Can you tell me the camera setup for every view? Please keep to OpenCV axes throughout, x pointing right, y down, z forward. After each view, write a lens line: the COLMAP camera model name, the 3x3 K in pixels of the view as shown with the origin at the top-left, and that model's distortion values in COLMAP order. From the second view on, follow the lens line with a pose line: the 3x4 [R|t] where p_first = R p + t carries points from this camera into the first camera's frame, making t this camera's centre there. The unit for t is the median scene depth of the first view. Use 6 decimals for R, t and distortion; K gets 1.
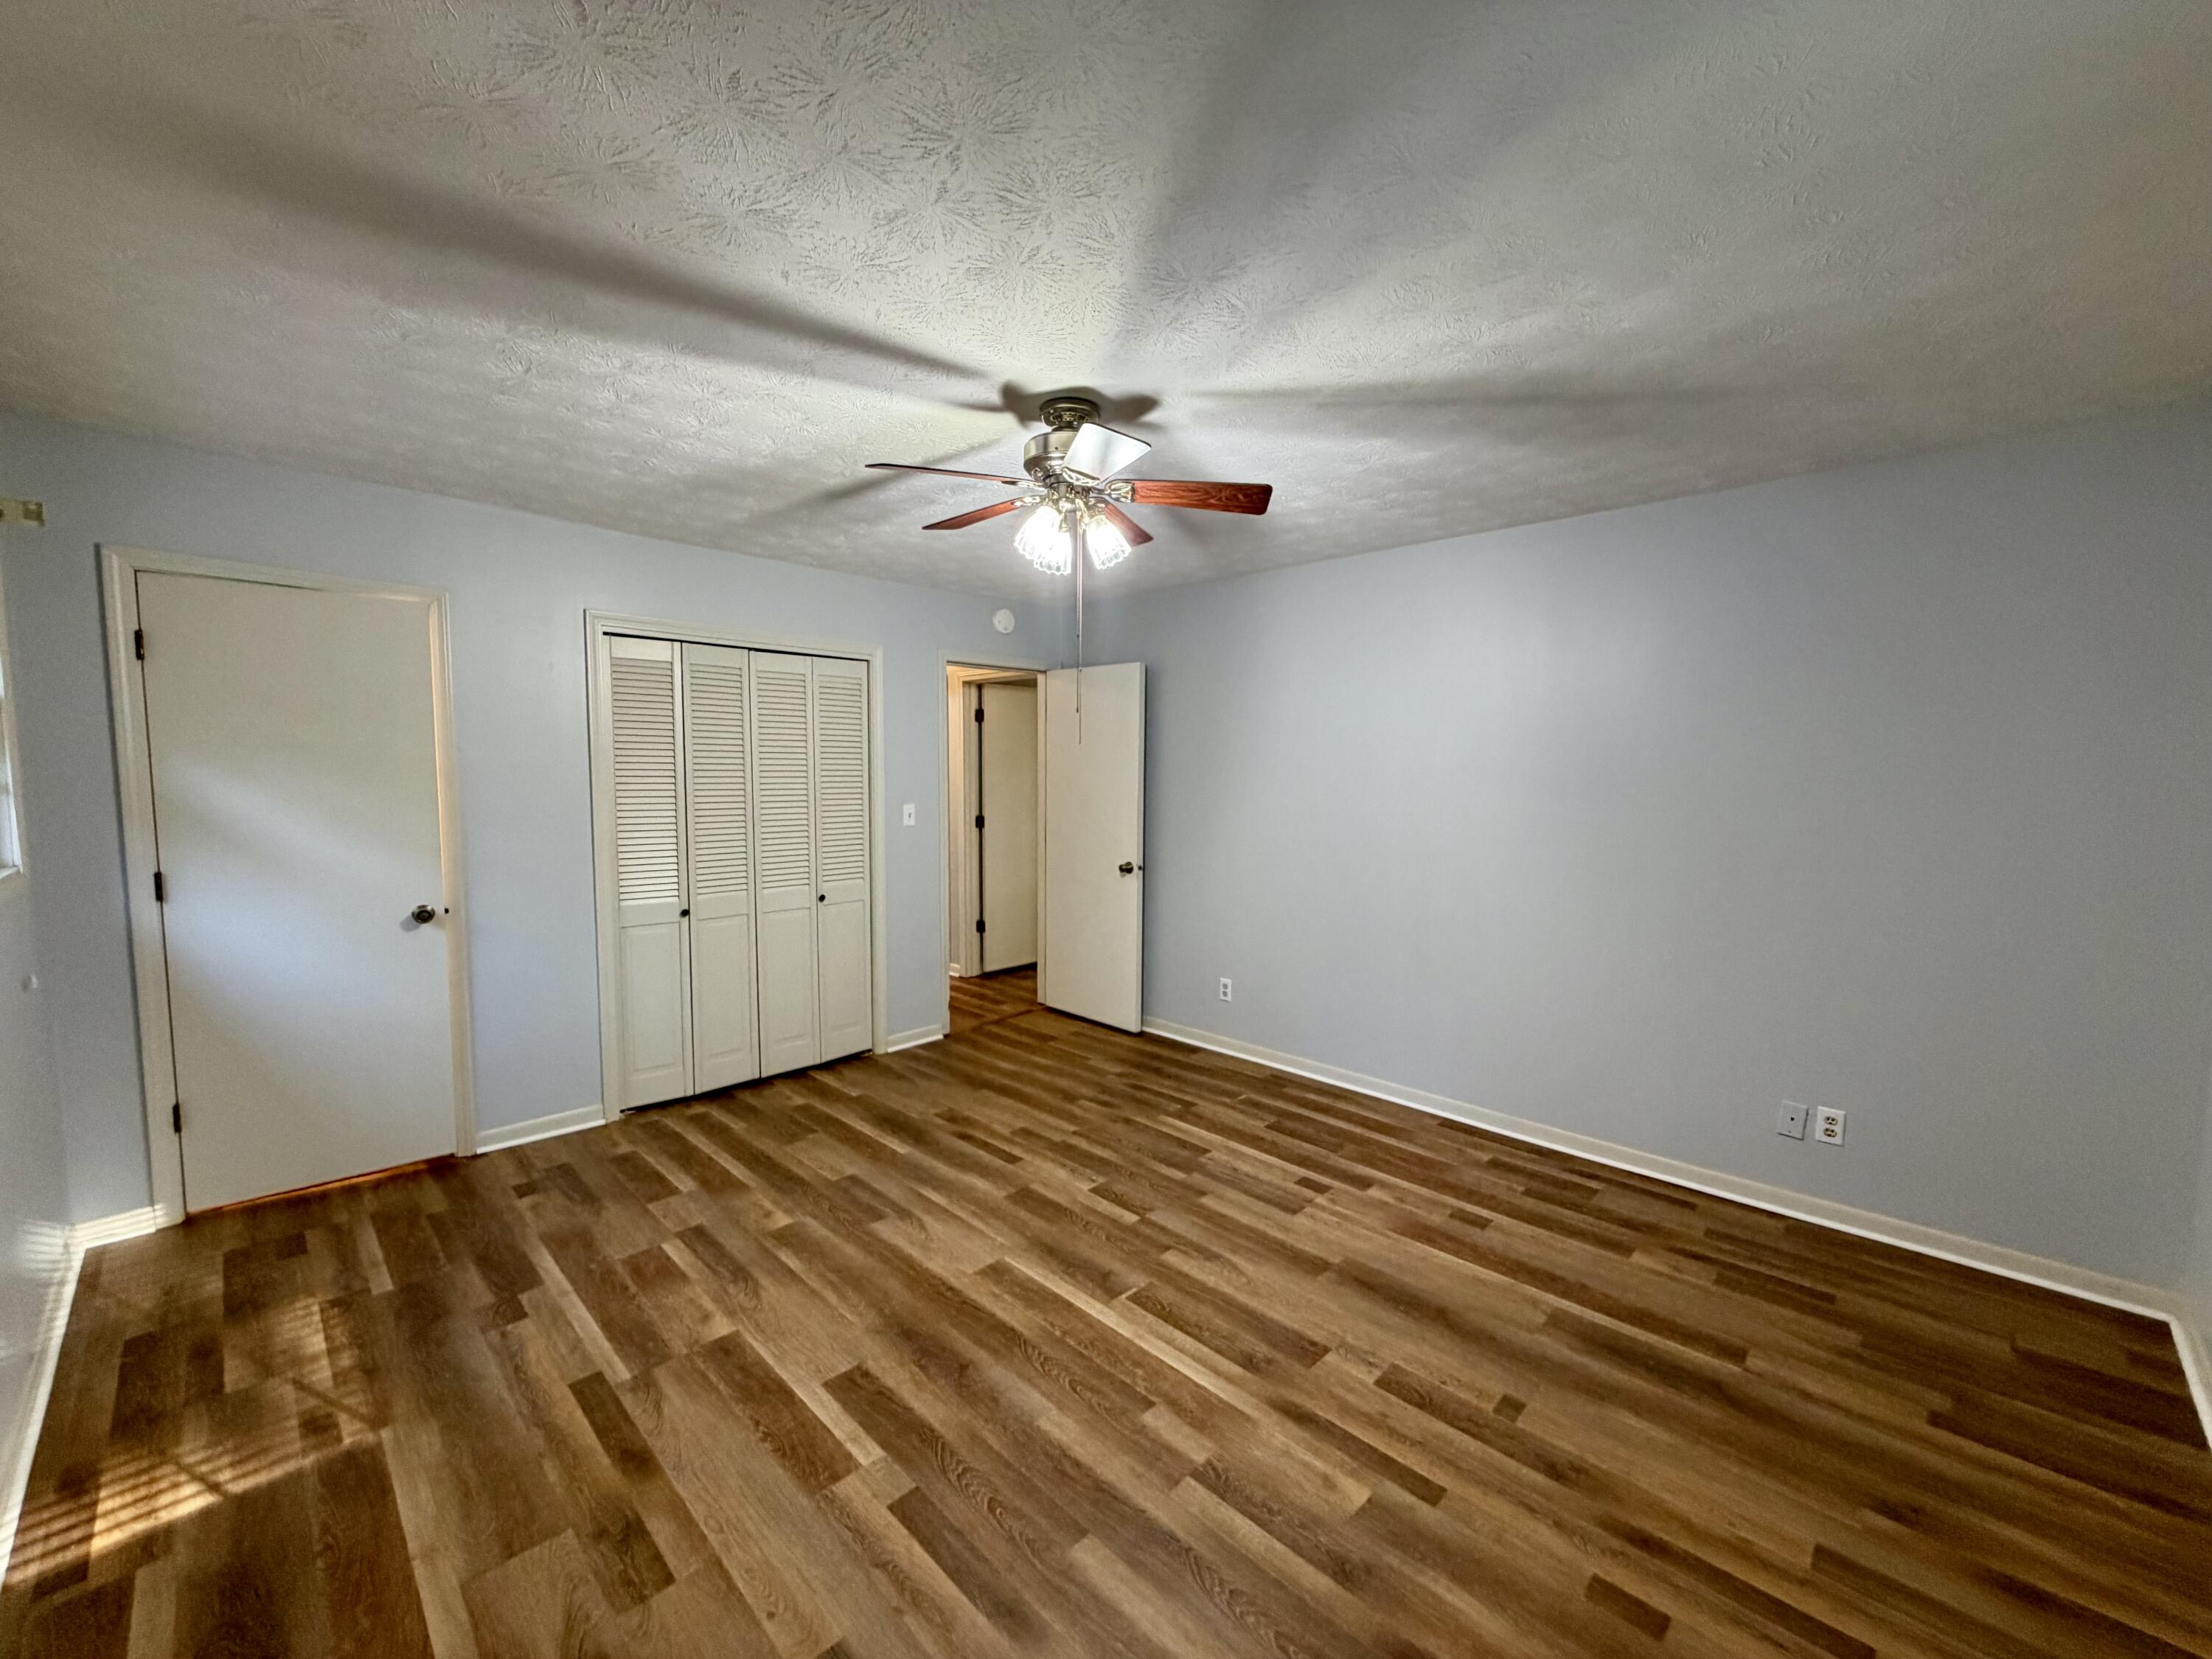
lens RADIAL K [[881.3, 0, 1100.6], [0, 881.3, 832.1], [0, 0, 1]] dist [-0.000780, 0.000113]
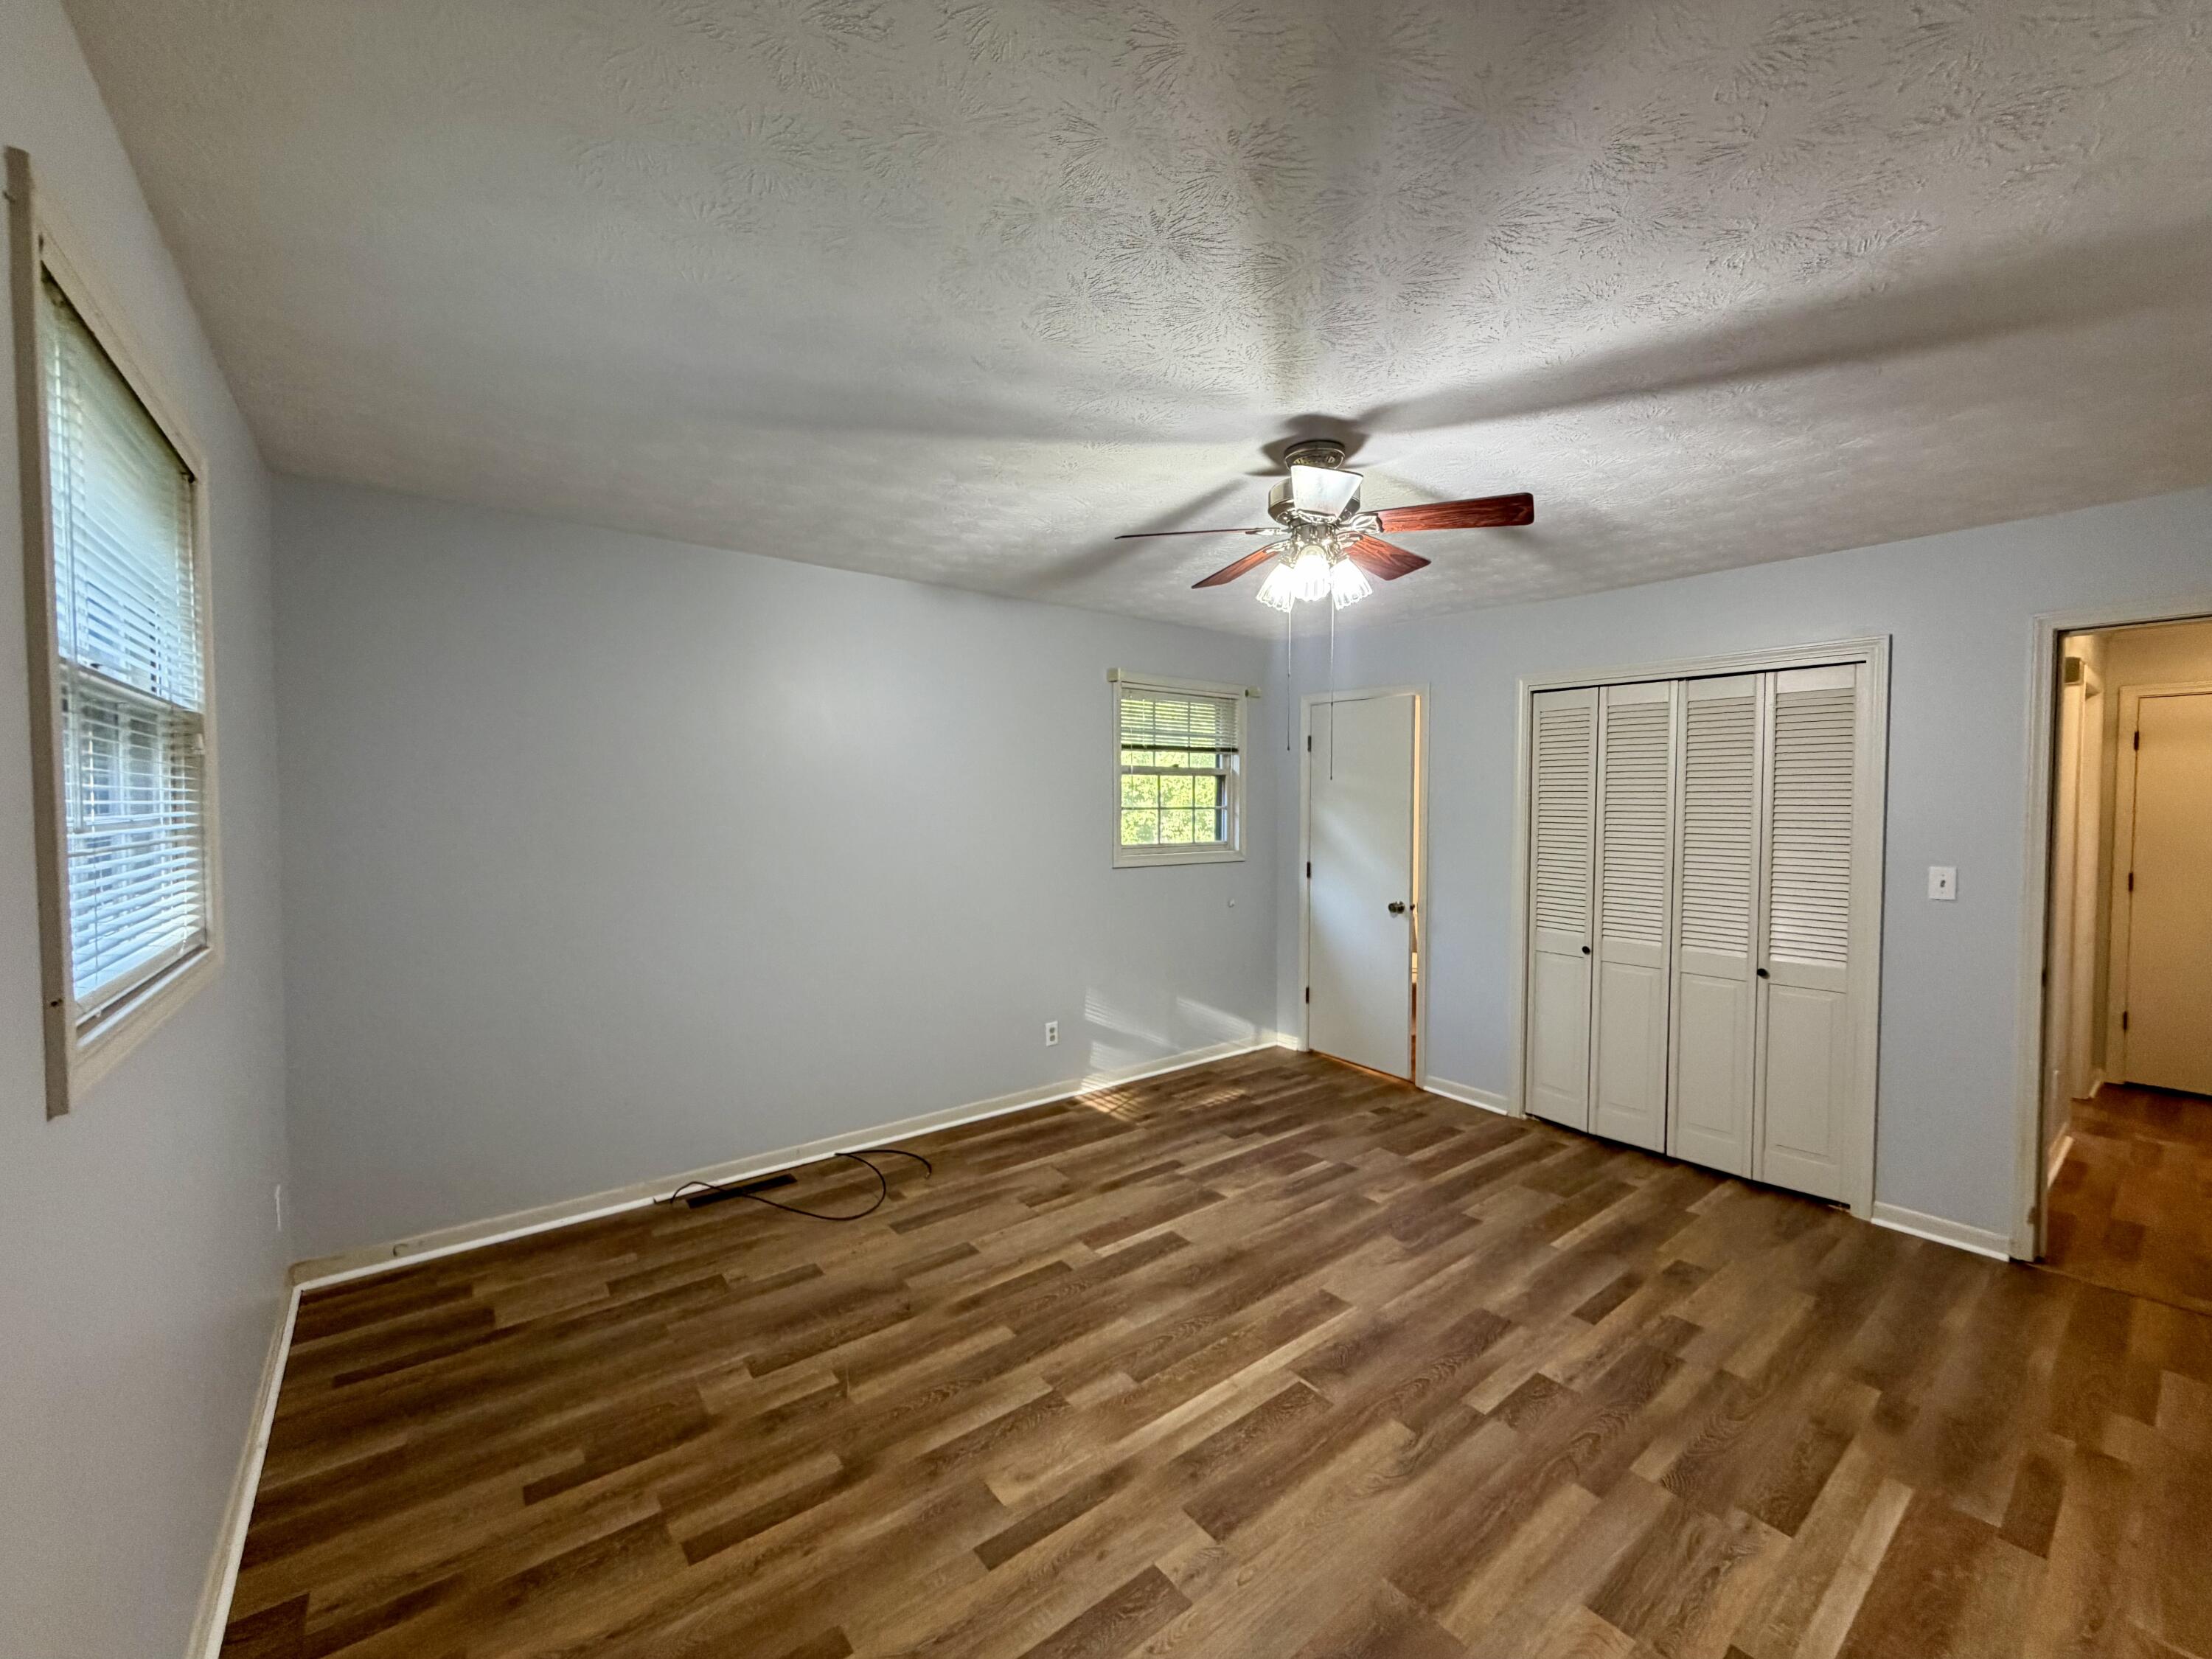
lens RADIAL K [[881.3, 0, 1100.6], [0, 881.3, 832.1], [0, 0, 1]] dist [-0.000780, 0.000113]
pose [[-0.126055, 0.025445, -0.991697, 0.864868], [-0.080380, 0.996122, 0.035776, -0.050967], [0.988761, 0.084222, -0.123521, 0.784838]]
